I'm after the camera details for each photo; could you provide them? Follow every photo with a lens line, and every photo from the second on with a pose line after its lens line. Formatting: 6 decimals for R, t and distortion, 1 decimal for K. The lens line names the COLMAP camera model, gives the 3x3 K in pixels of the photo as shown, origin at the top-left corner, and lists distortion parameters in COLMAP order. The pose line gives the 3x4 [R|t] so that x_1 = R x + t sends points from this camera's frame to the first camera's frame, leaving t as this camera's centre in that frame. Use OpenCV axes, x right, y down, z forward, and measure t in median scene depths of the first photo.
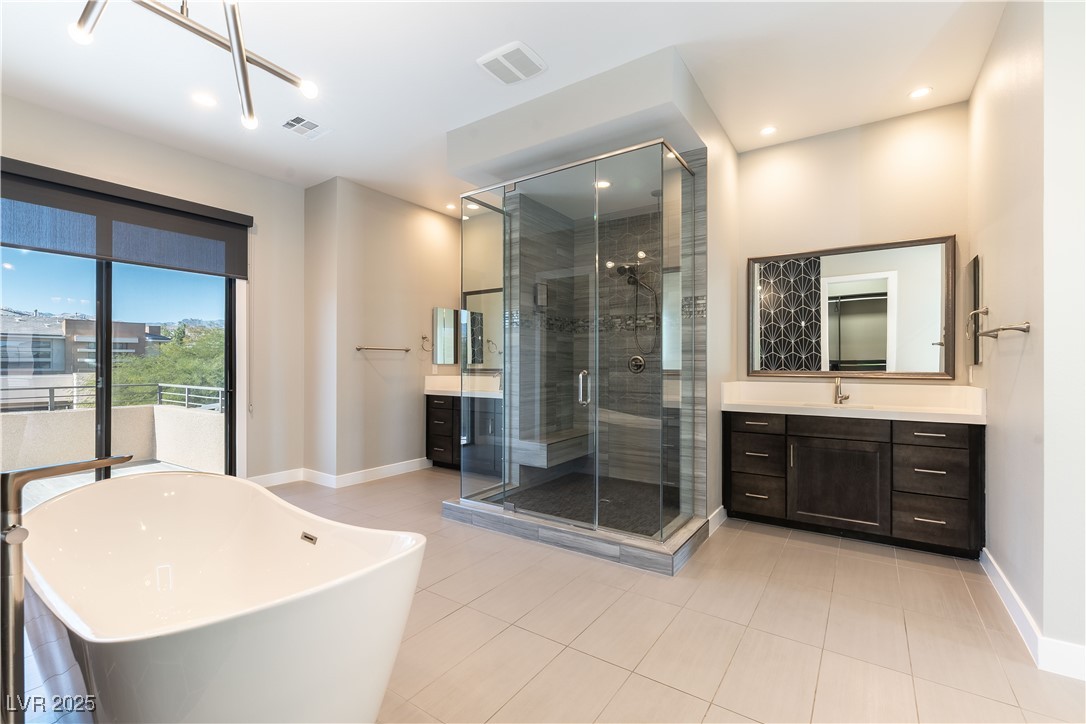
lens RADIAL K [[474.0, 0, 542.7], [0, 474.0, 363.8], [0, 0, 1]] dist [0.004271, -0.001560]
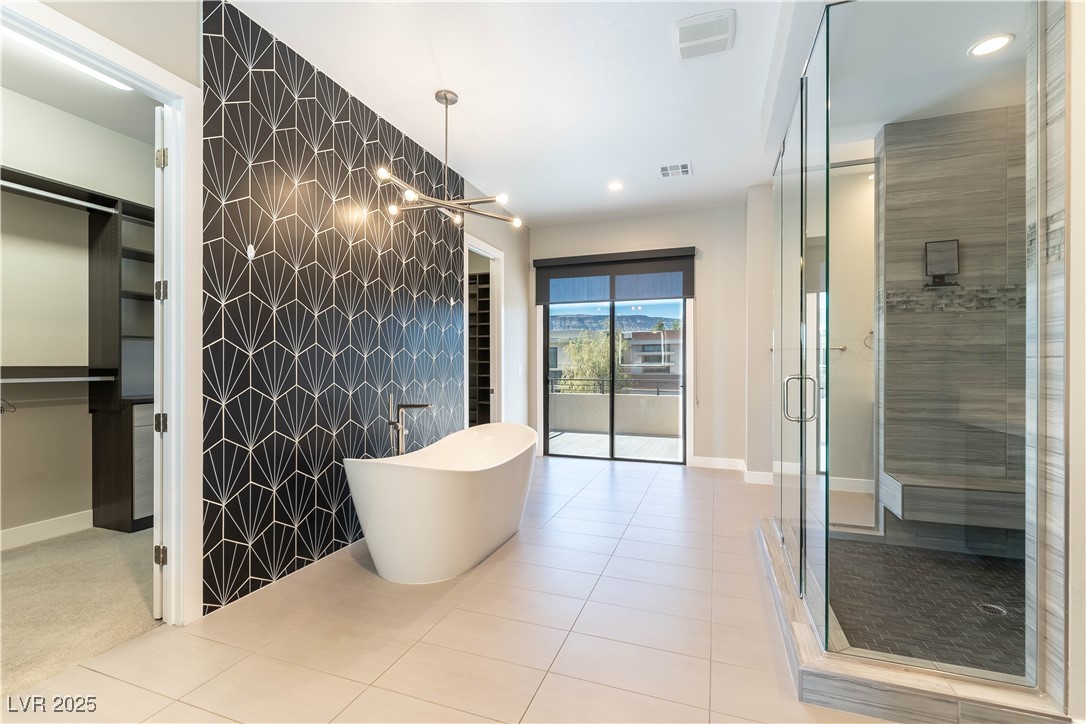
lens RADIAL K [[474.0, 0, 543.6], [0, 474.0, 364.3], [0, 0, 1]] dist [0.004271, -0.001560]
pose [[0.261248, -0.005177, -0.965258, 0.738910], [-0.000167, 0.999985, -0.005409, 0.005538], [0.965272, 0.001574, 0.261243, 0.467128]]
